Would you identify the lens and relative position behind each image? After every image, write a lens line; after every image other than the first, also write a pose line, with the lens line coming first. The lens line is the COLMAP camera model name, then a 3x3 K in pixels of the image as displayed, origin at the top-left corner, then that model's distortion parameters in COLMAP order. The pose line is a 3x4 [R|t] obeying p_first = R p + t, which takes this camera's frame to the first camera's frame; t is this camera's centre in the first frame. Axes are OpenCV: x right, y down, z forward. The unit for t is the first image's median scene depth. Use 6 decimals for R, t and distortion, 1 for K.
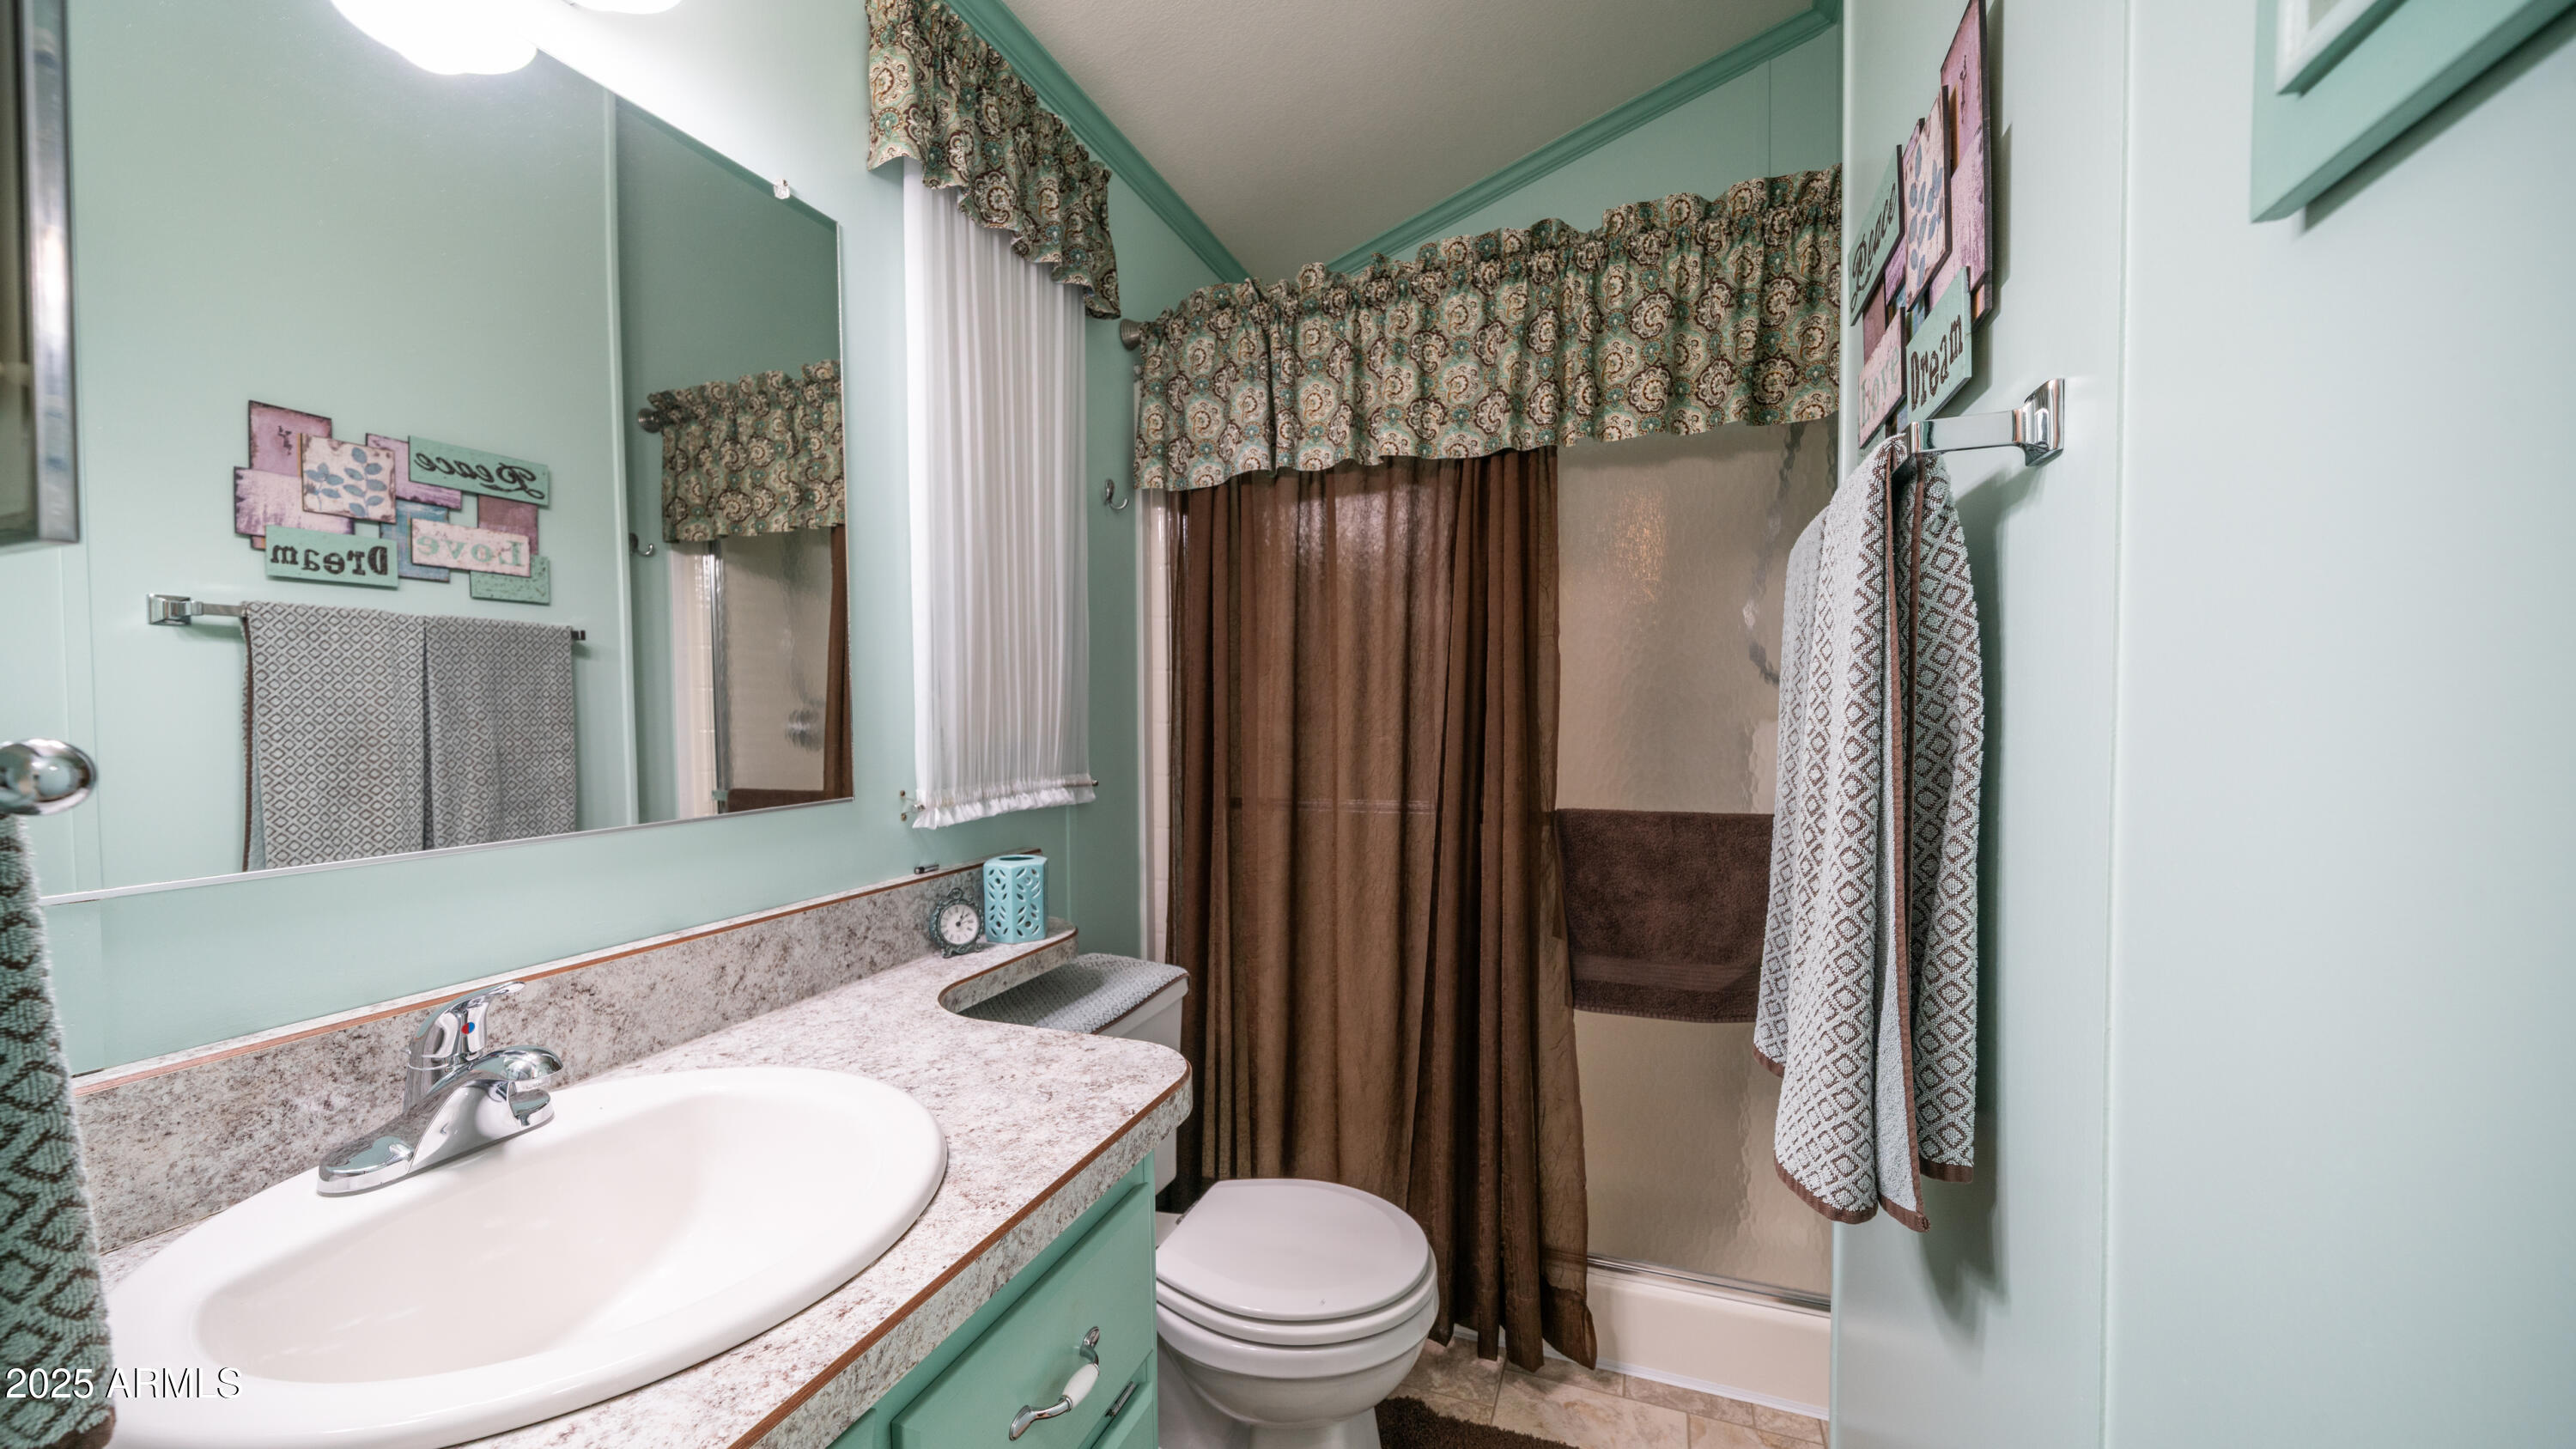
lens RADIAL K [[977.2, 0, 1288.6], [0, 977.2, 733.1], [0, 0, 1]] dist [-0.000944, 0.000507]
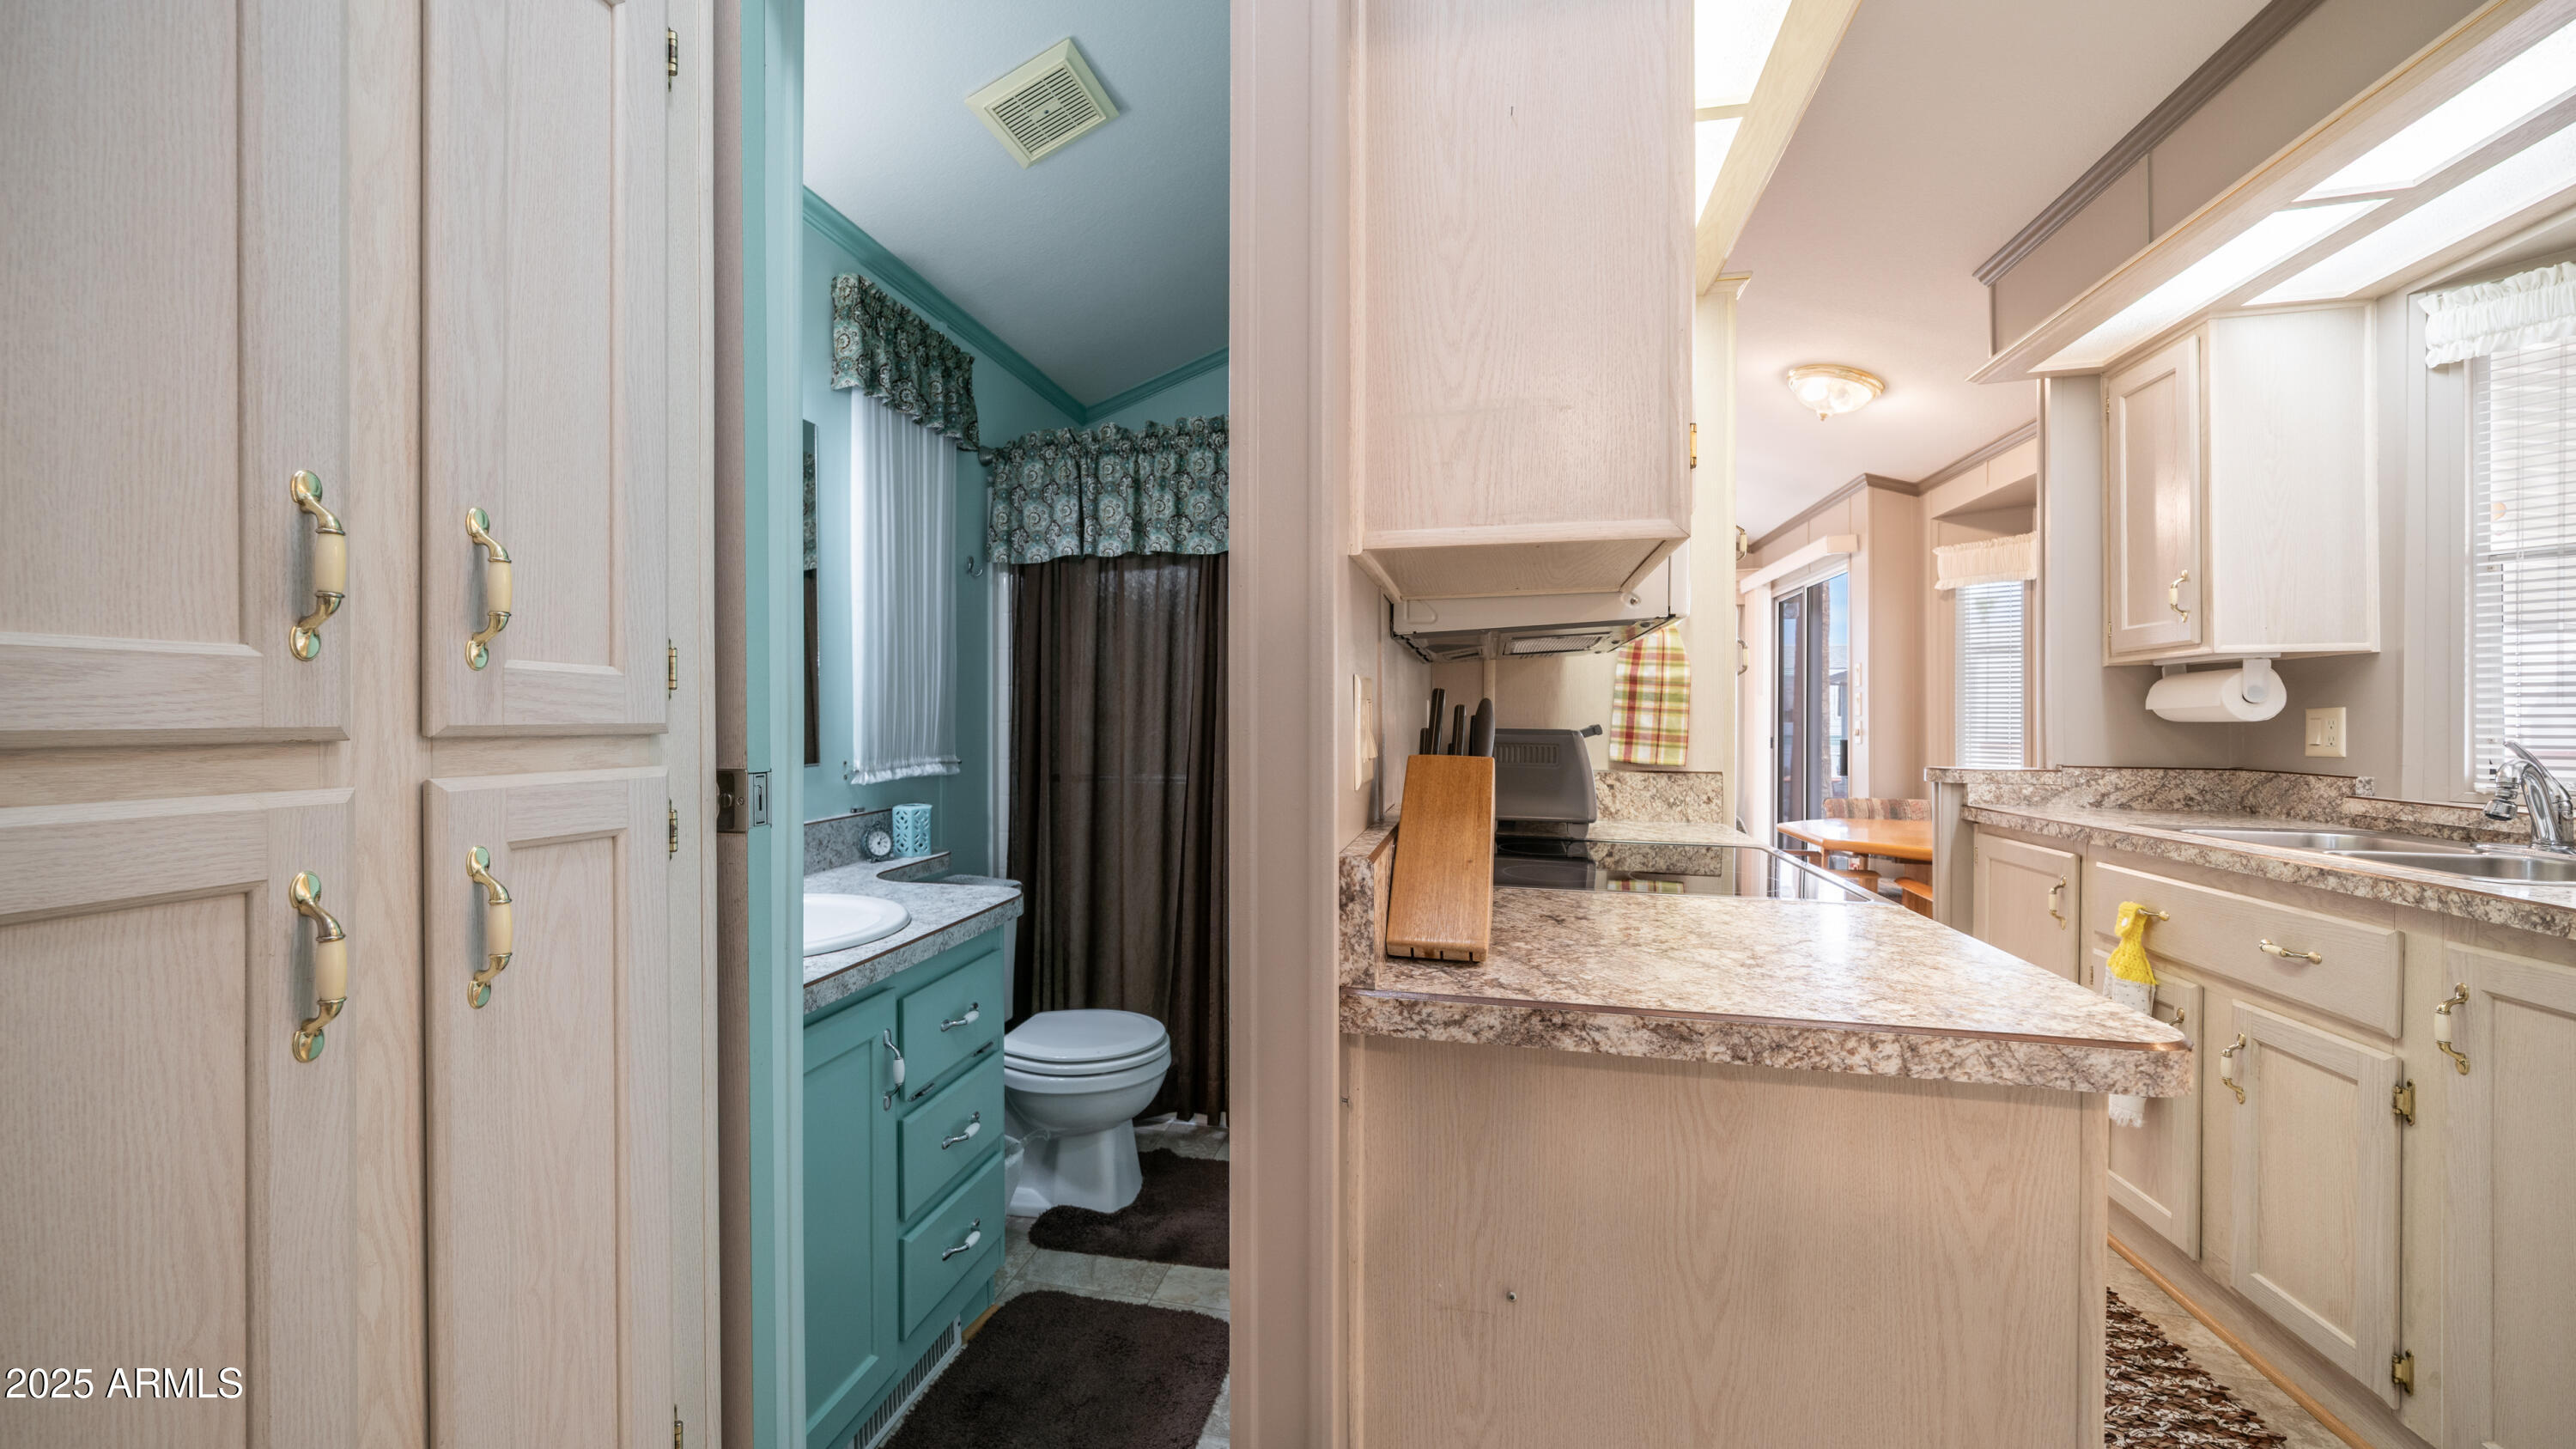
lens RADIAL K [[977.2, 0, 1238.6], [0, 977.2, 711.3], [0, 0, 1]] dist [-0.000944, 0.000507]
pose [[0.993458, 0.005559, 0.114060, 0.056299], [-0.002427, 0.999616, -0.027588, 0.014744], [-0.114169, 0.027130, 0.993091, -0.547106]]
